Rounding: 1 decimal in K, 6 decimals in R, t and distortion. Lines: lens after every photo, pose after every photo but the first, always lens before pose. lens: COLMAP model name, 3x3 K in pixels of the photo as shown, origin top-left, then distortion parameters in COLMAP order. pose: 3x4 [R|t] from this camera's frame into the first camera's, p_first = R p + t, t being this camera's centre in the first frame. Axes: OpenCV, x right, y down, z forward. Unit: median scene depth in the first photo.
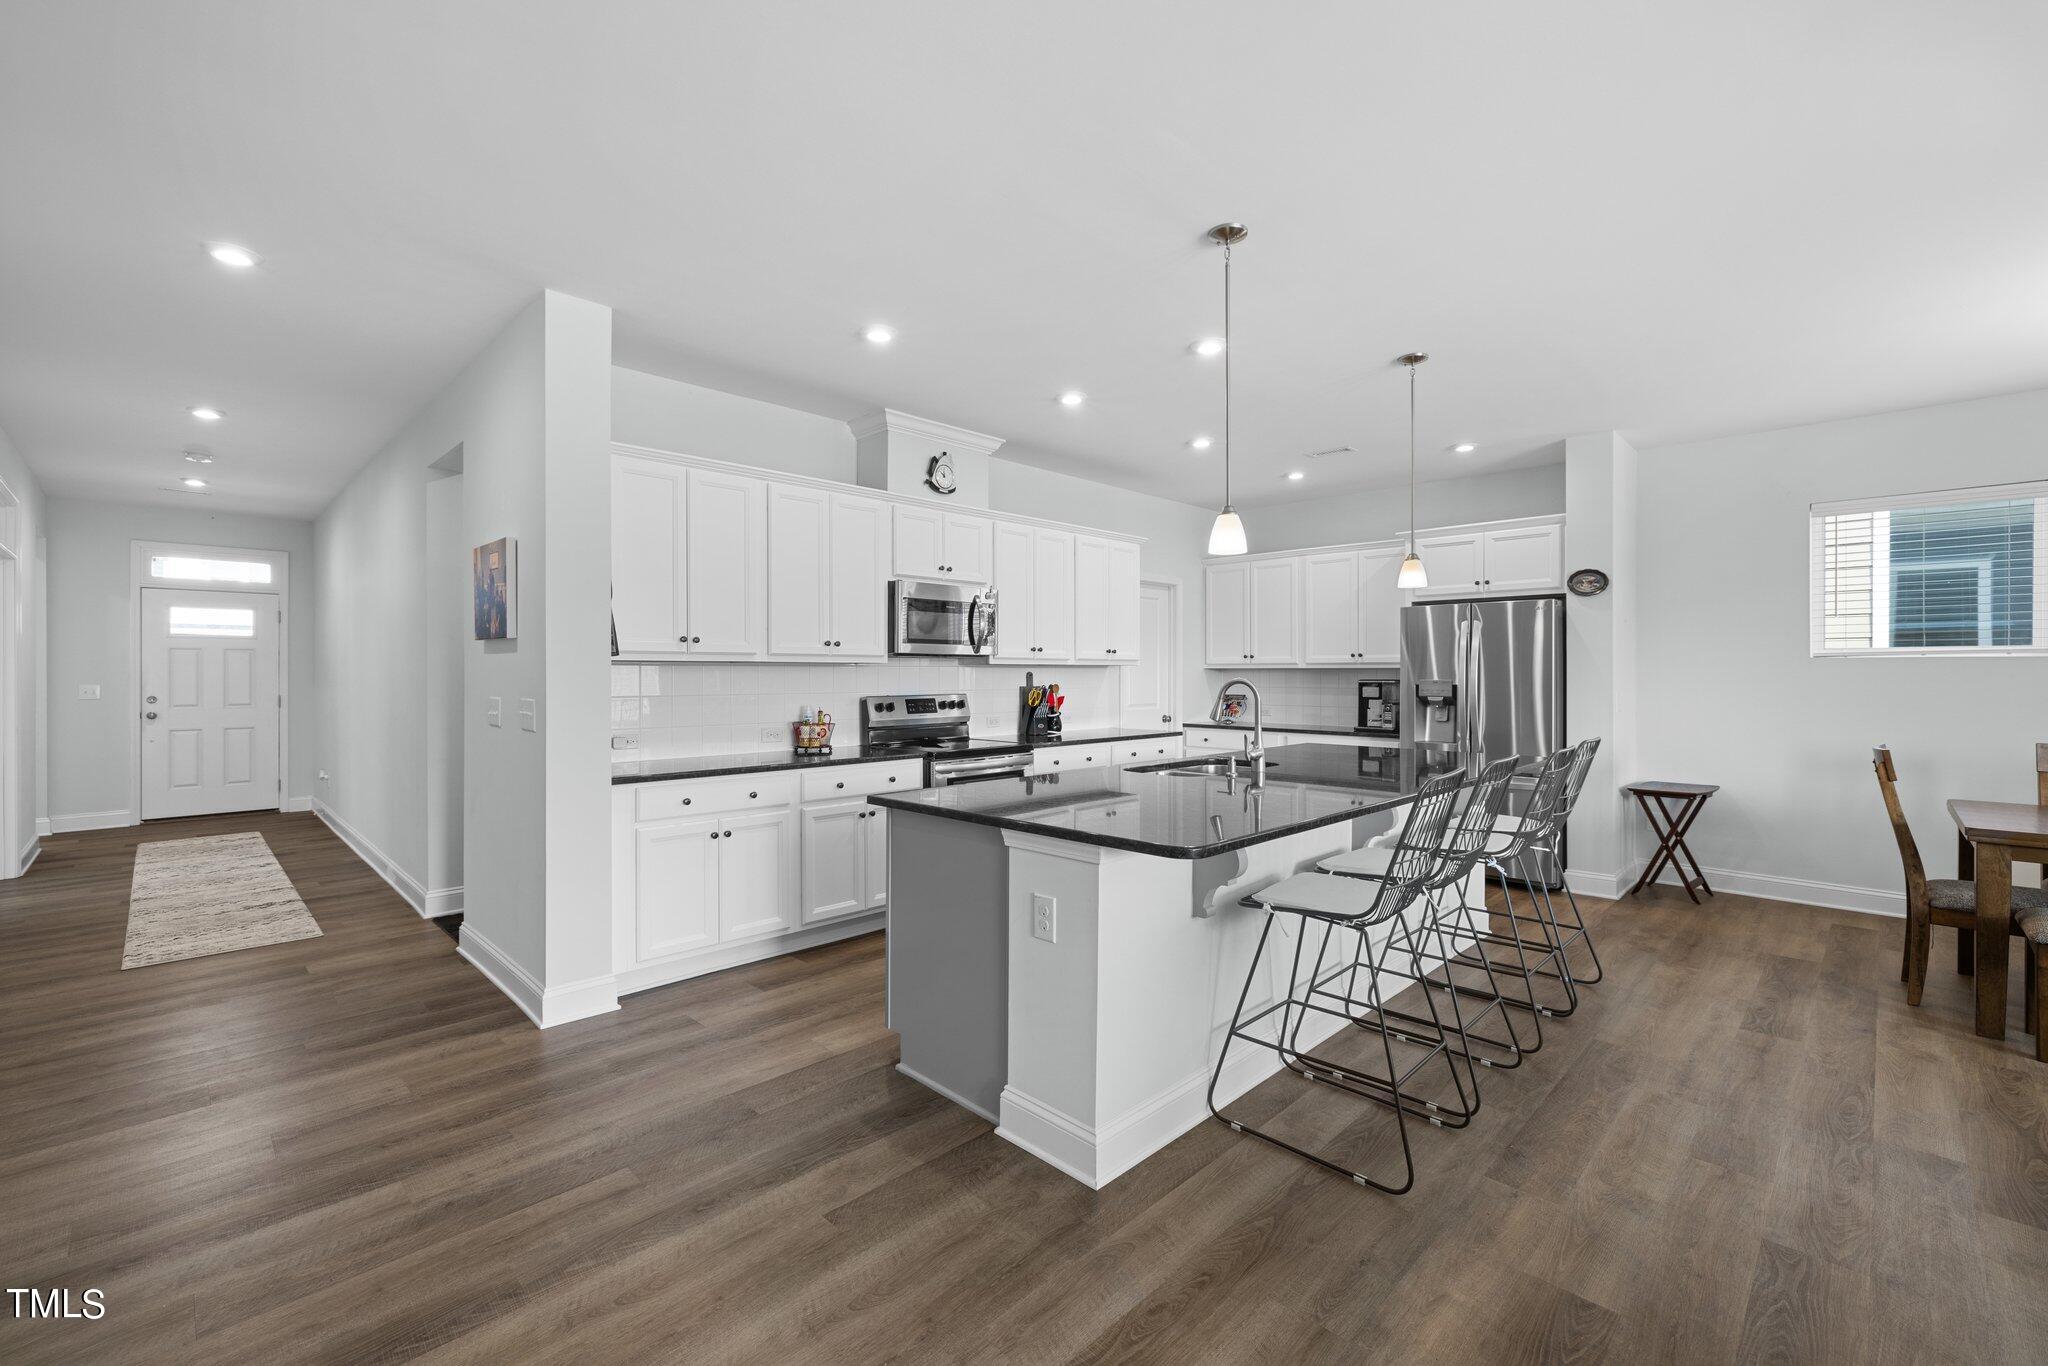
lens RADIAL K [[862.3, 0, 1016.6], [0, 862.3, 673.1], [0, 0, 1]] dist [-0.000133, -0.000062]
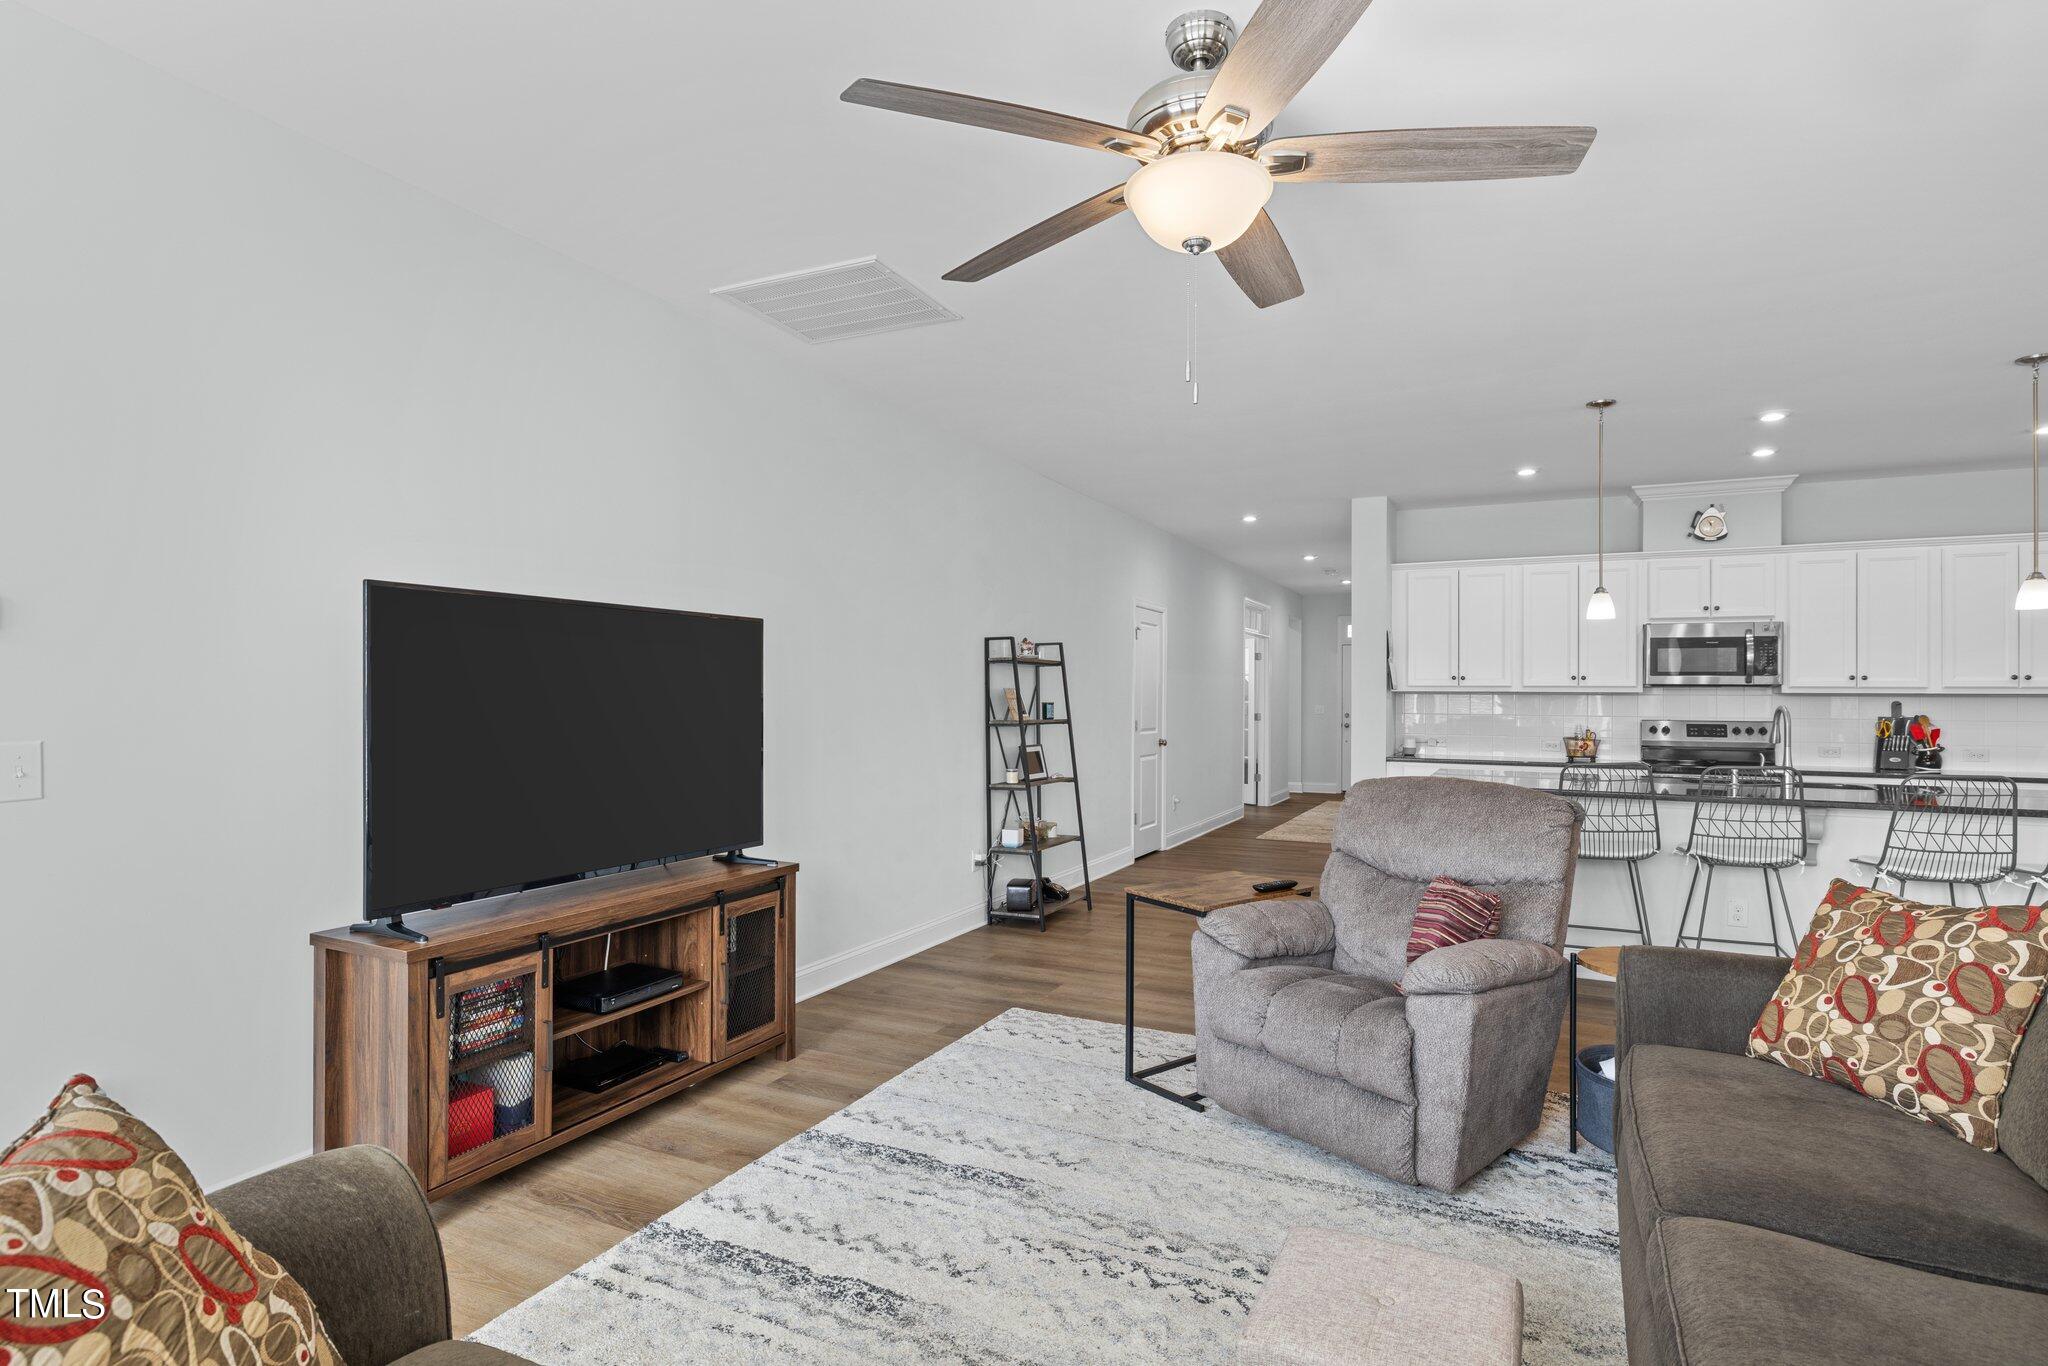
lens RADIAL K [[1035.6, 0, 1019.4], [0, 1035.6, 687.2], [0, 0, 1]] dist [-0.001093, 0.000501]
pose [[0.330205, -0.005945, -0.943890, 0.885217], [-0.007594, 0.999931, -0.008955, 0.000780], [0.943879, 0.010125, 0.330137, -0.292932]]
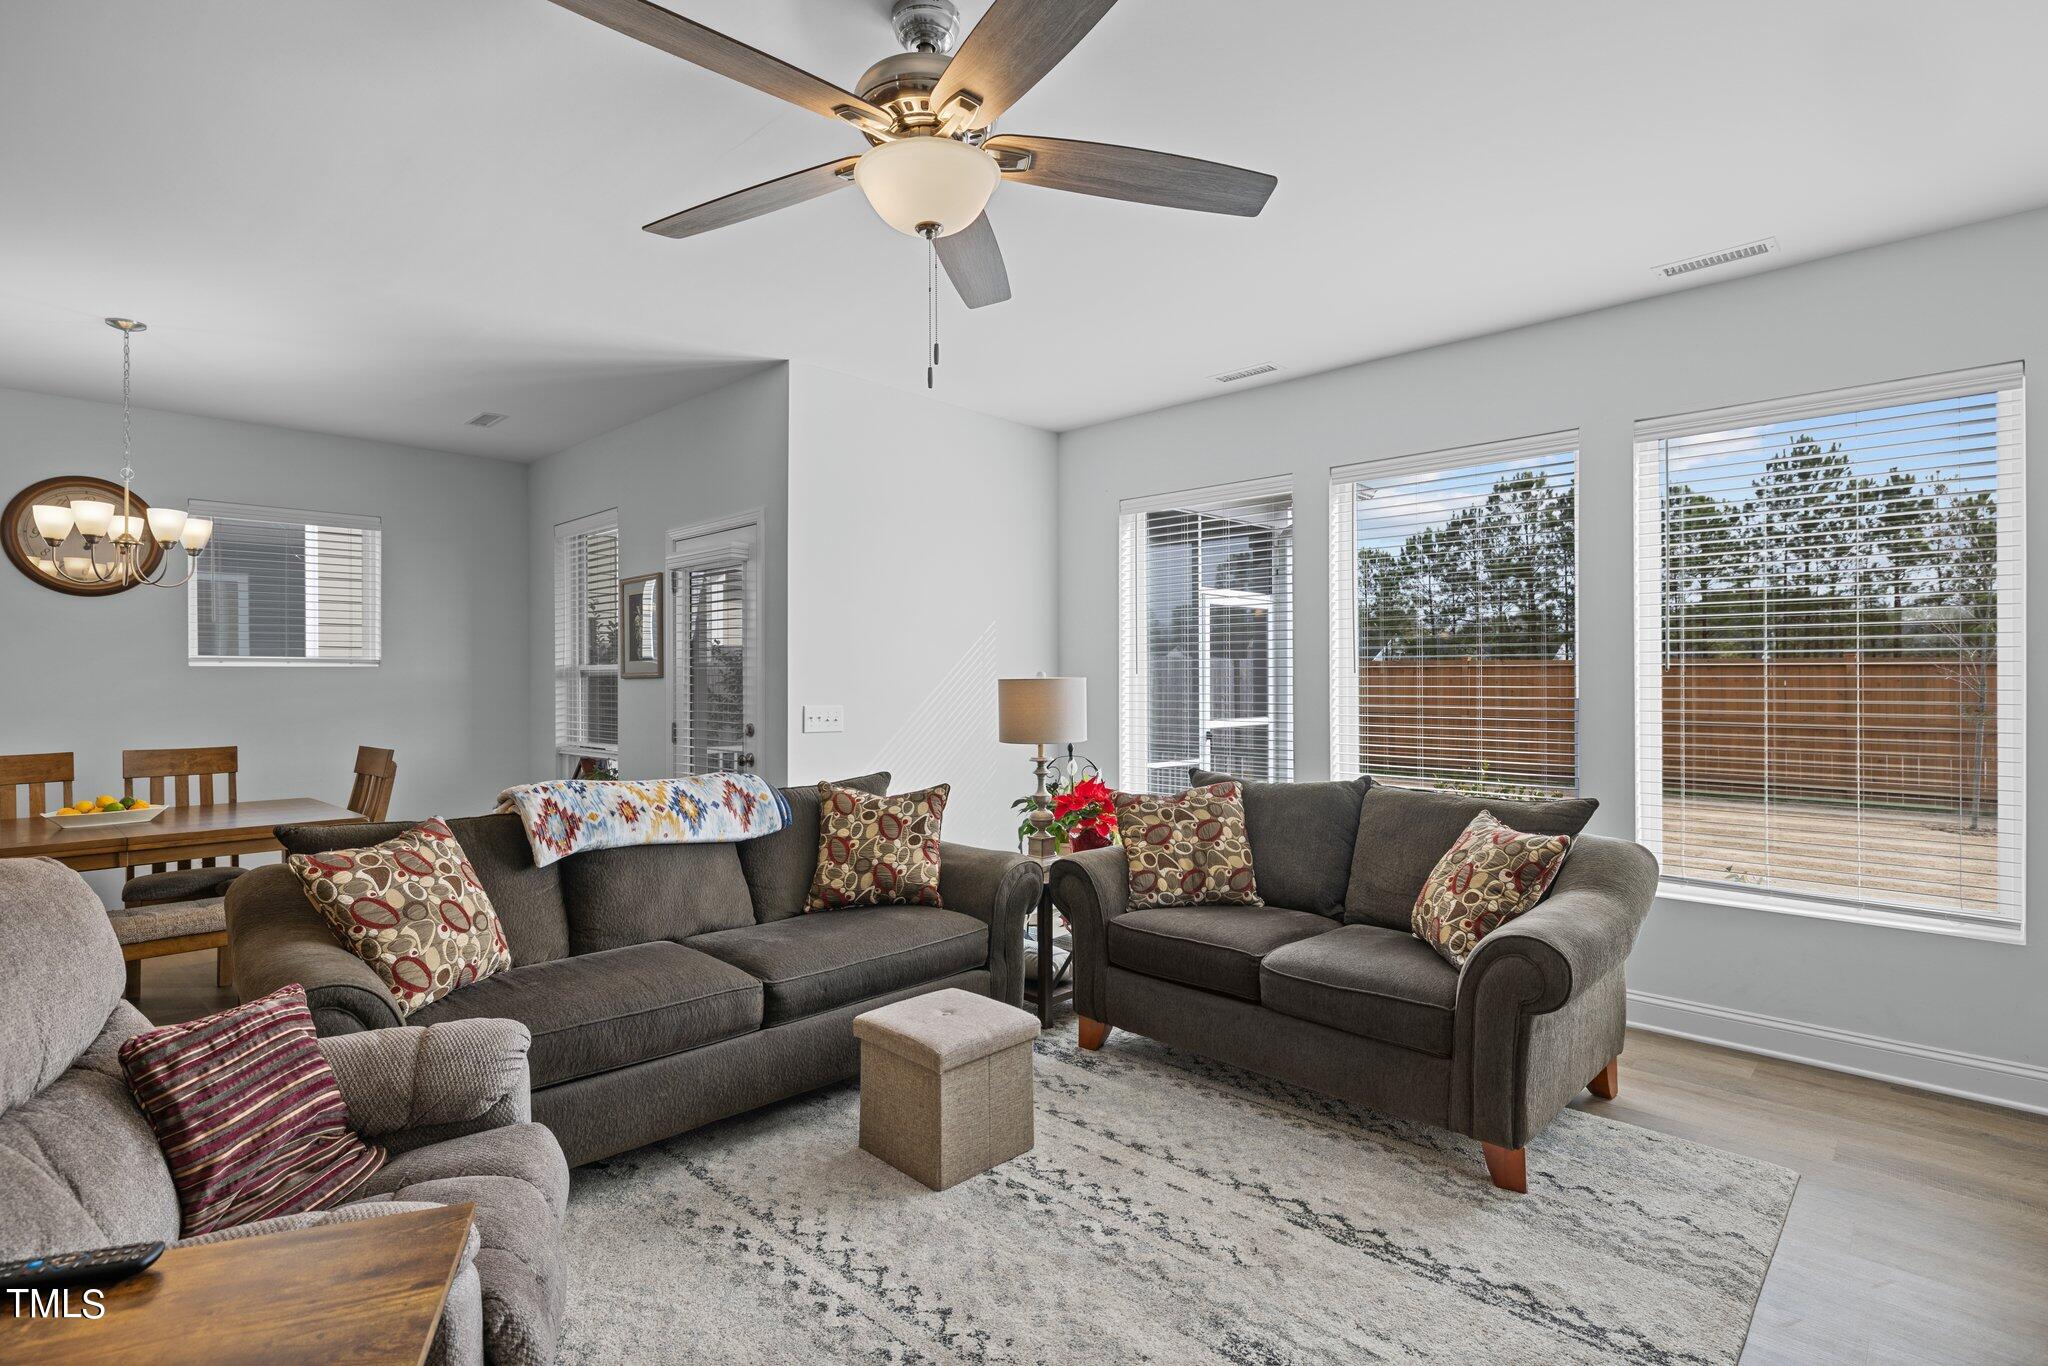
lens RADIAL K [[1014.5, 0, 1024.0], [0, 1014.5, 683.0], [0, 0, 1]] dist [-0.001966, 0.000050]
pose [[-0.032258, -0.007111, 0.999454, 0.055724], [0.006350, 0.999953, 0.007320, 0.000229], [-0.999459, 0.006583, -0.032212, -0.101360]]
